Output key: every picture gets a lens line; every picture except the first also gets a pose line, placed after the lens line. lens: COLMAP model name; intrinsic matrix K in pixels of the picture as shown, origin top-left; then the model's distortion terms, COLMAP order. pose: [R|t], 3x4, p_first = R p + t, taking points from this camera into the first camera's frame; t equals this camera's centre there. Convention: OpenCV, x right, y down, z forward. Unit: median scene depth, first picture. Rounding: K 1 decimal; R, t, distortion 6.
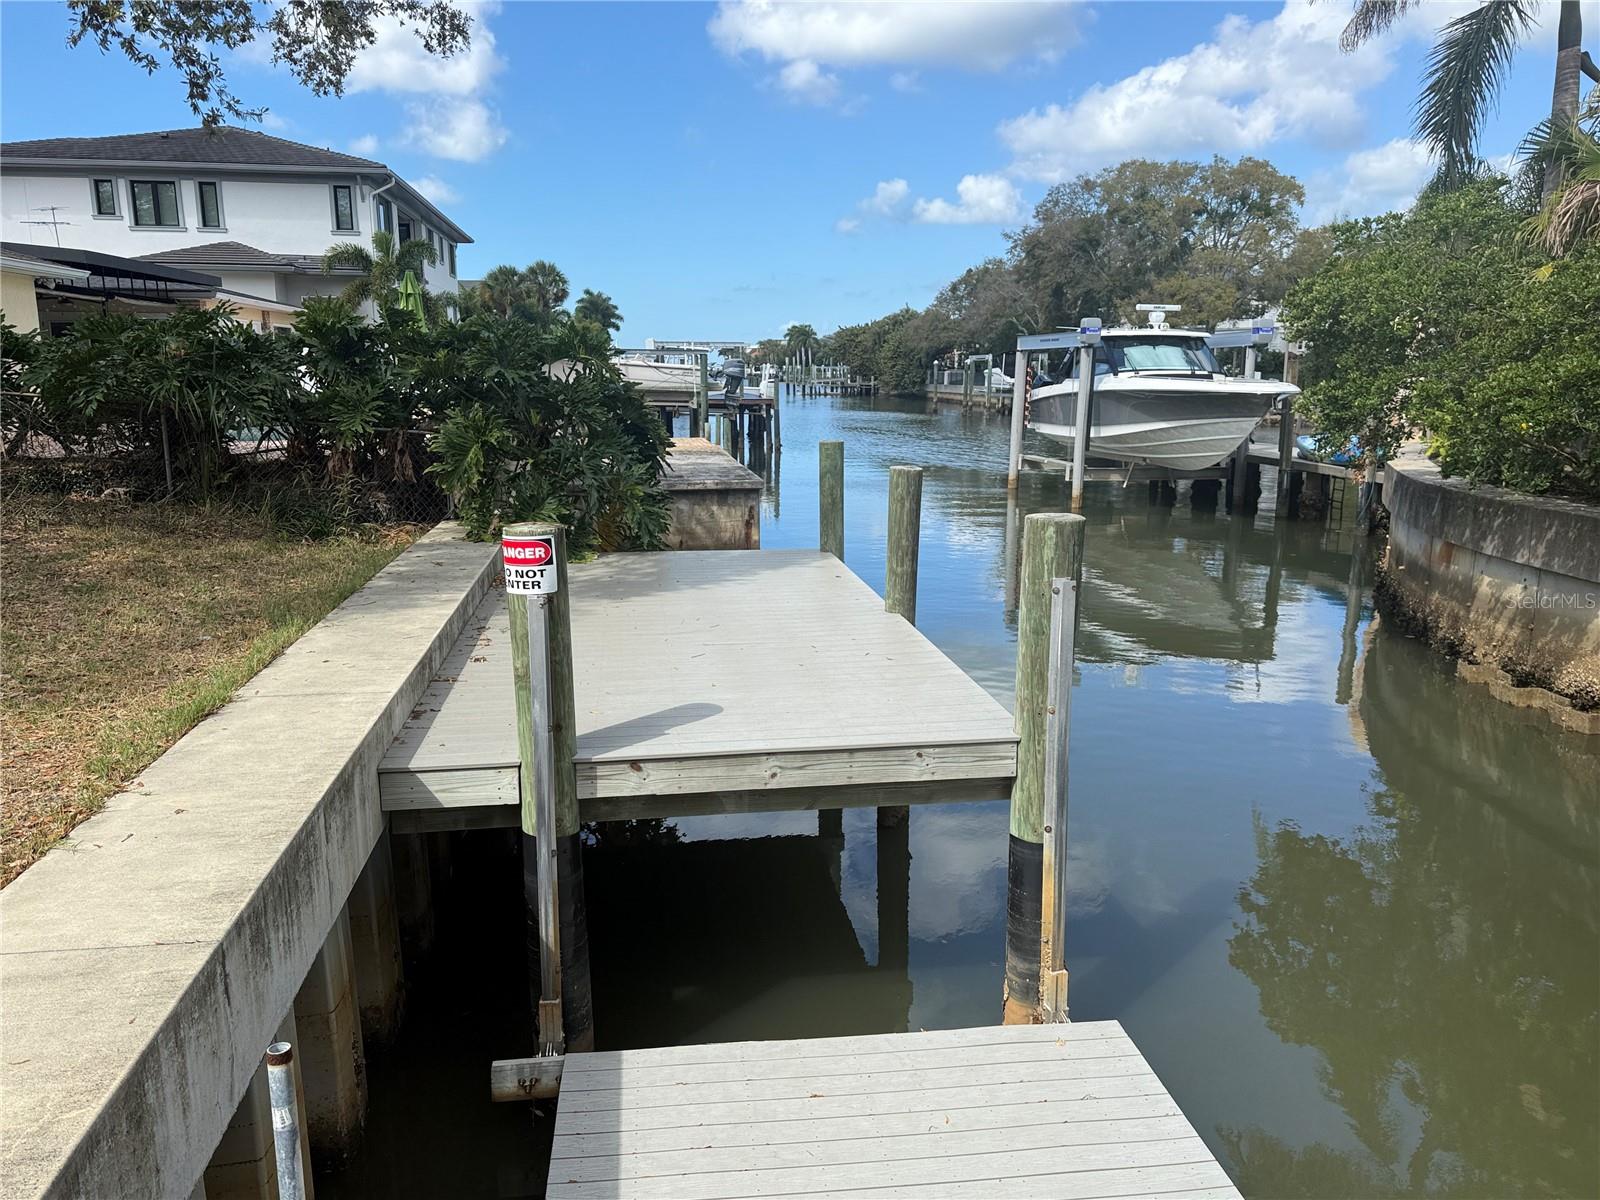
lens RADIAL K [[1125.4, 0, 798.4], [0, 1125.4, 613.2], [0, 0, 1]] dist [0.076350, -0.093494]
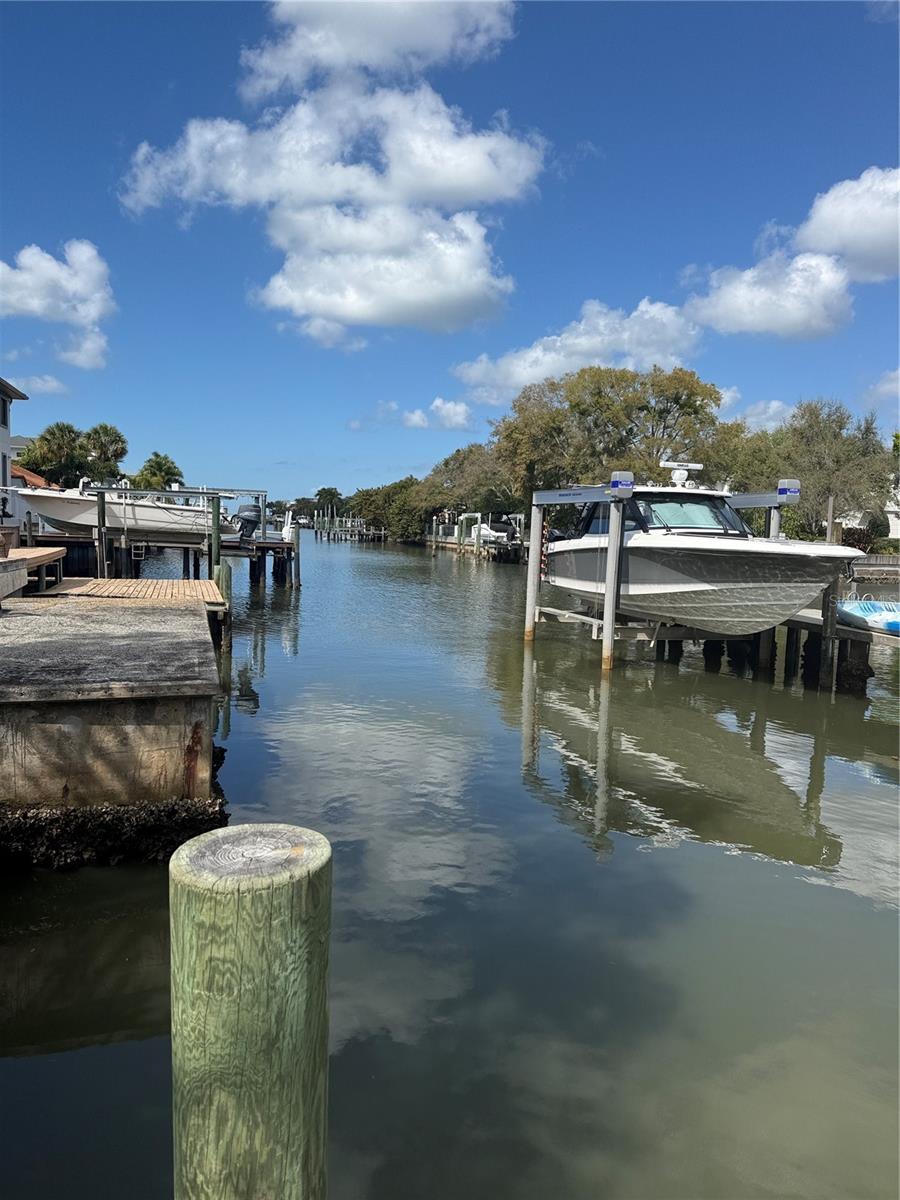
lens RADIAL K [[844.0, 0, 460.0], [0, 844.0, 608.5], [0, 0, 1]] dist [0.076350, -0.093494]
pose [[0.987352, 0.016249, 0.157708, 0.018141], [0.001516, 0.993721, -0.111877, -0.080121], [-0.158535, 0.110701, 0.981128, 0.404001]]
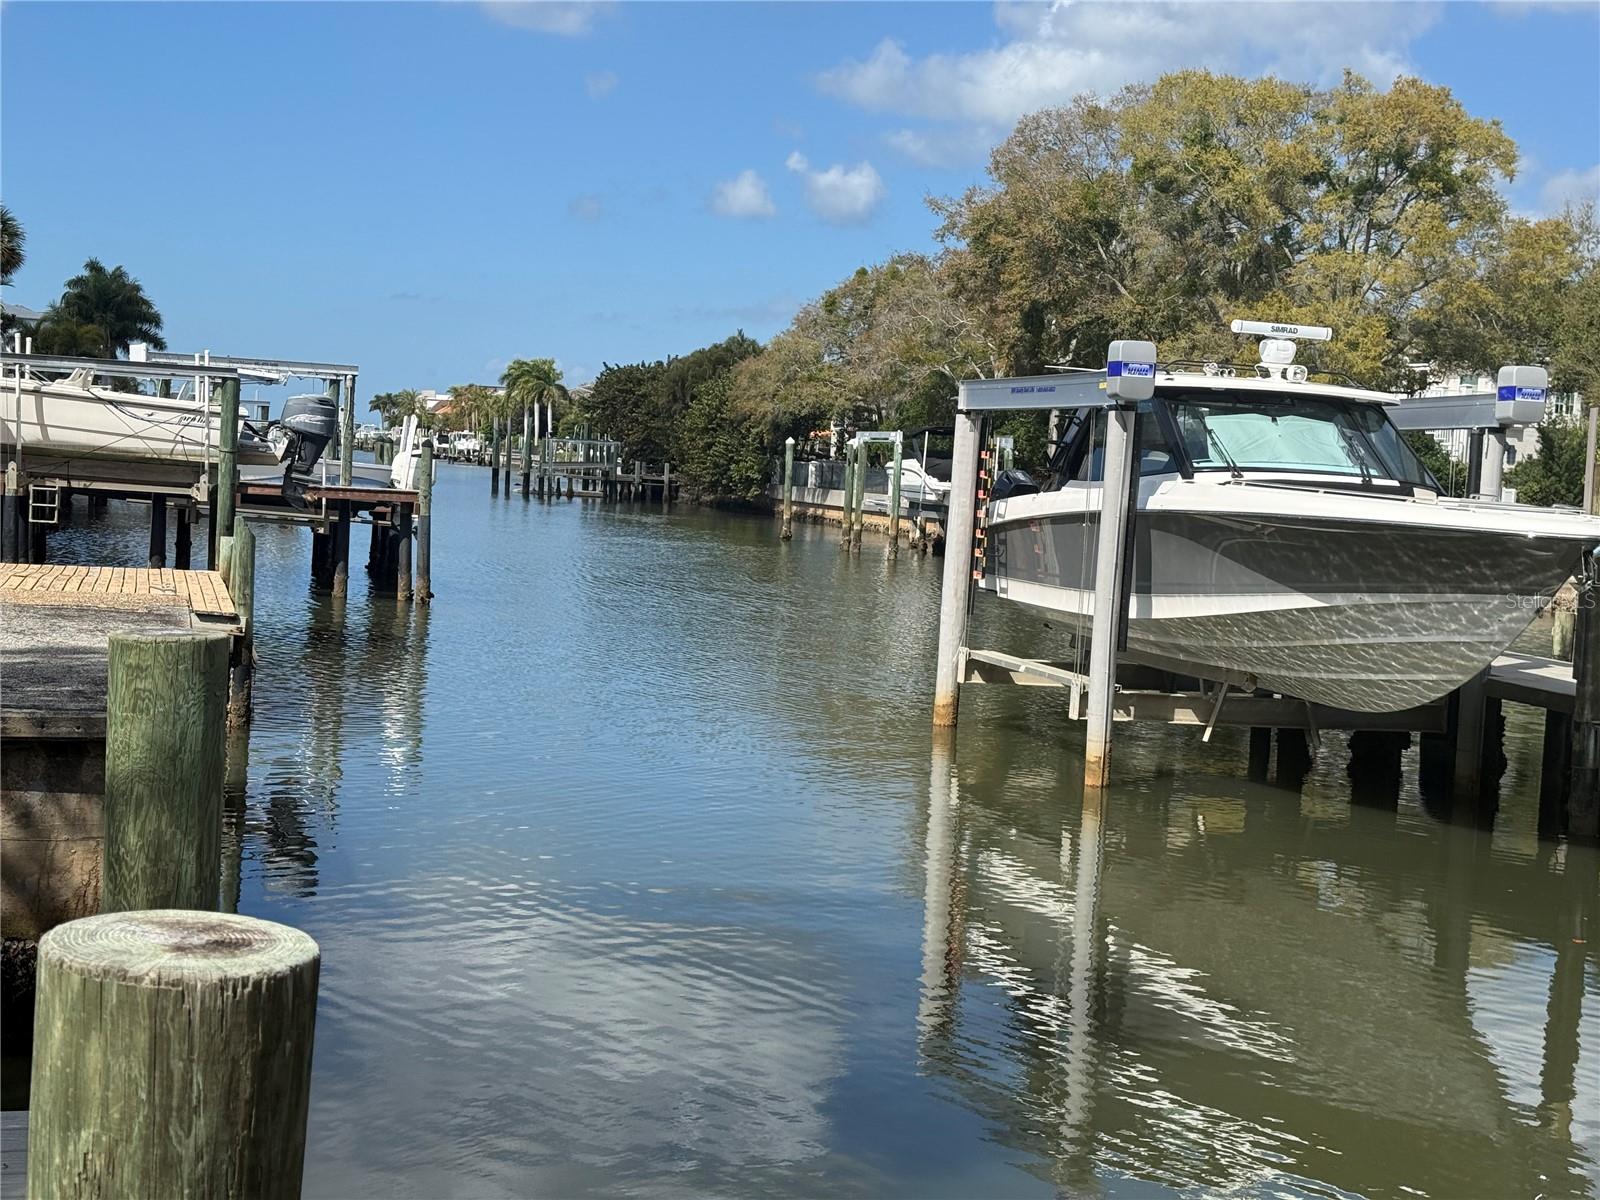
lens RADIAL K [[2239.4, 0, 802.2], [0, 2239.4, 588.4], [0, 0, 1]] dist [0.098845, 0.000000]
pose [[0.991238, 0.047691, 0.123174, 0.045540], [-0.028381, 0.987661, -0.154013, -0.044306], [-0.129000, 0.149168, 0.980361, 0.252366]]
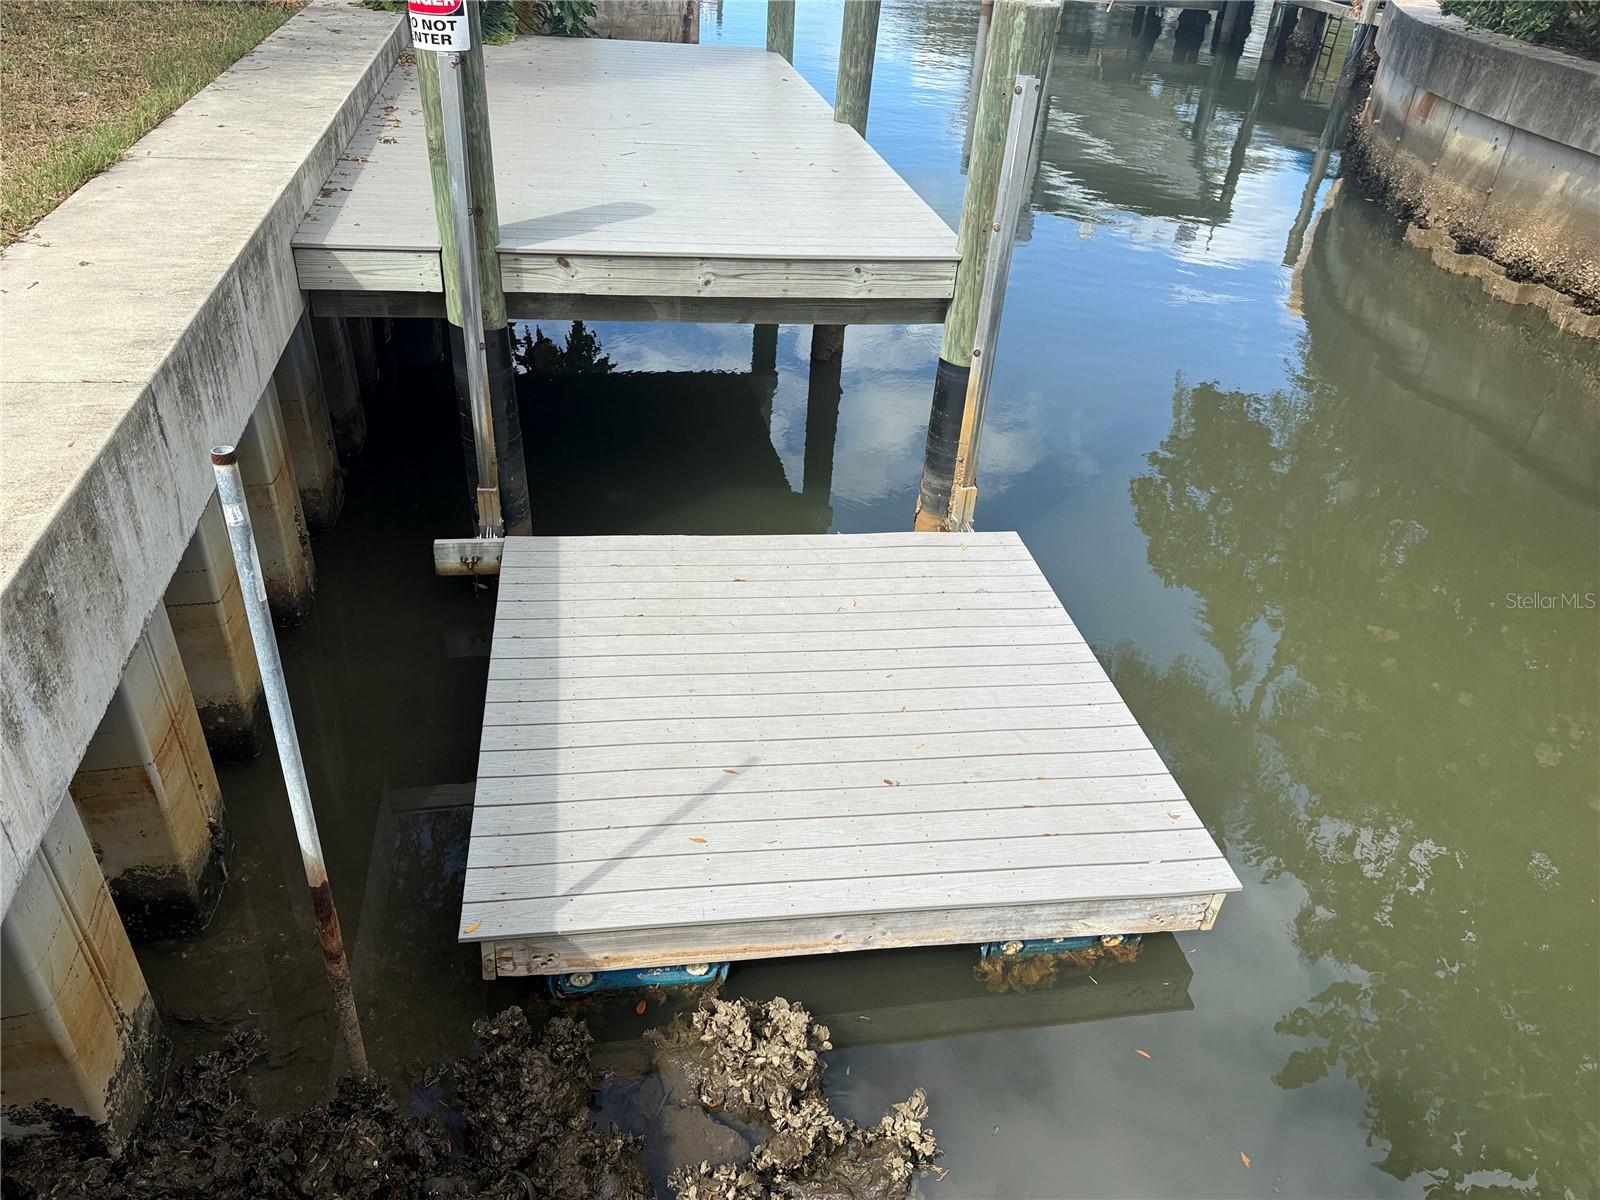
lens RADIAL K [[1125.4, 0, 800.9], [0, 1125.4, 601.3], [0, 0, 1]] dist [0.076350, -0.093494]
pose [[0.996858, 0.038825, 0.069045, 0.000337], [-0.061547, 0.928346, 0.366587, 0.008326], [-0.049865, -0.369684, 0.927818, -0.003901]]
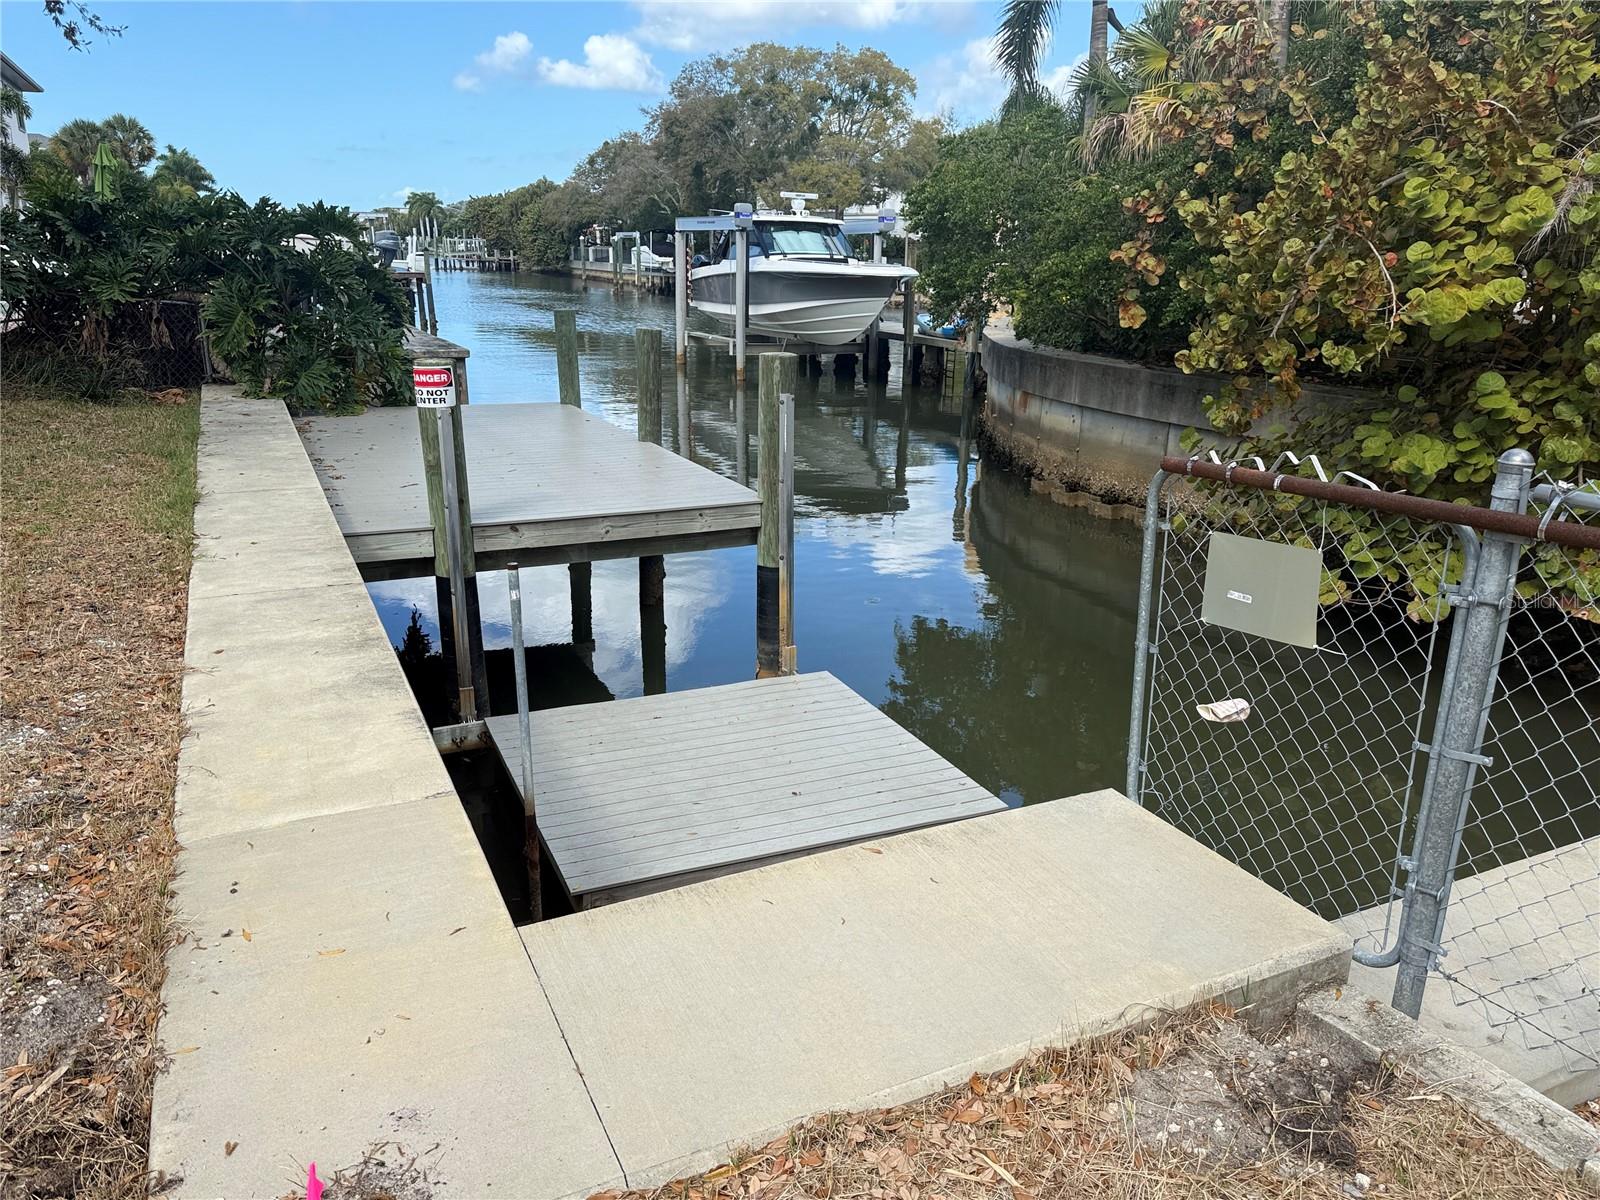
lens RADIAL K [[1125.4, 0, 799.5], [0, 1125.4, 605.7], [0, 0, 1]] dist [0.076350, -0.093494]
pose [[0.953108, -0.075860, 0.292967, -0.051581], [0.047867, 0.993676, 0.101575, 0.023391], [-0.298820, -0.082789, 0.950712, -0.118178]]
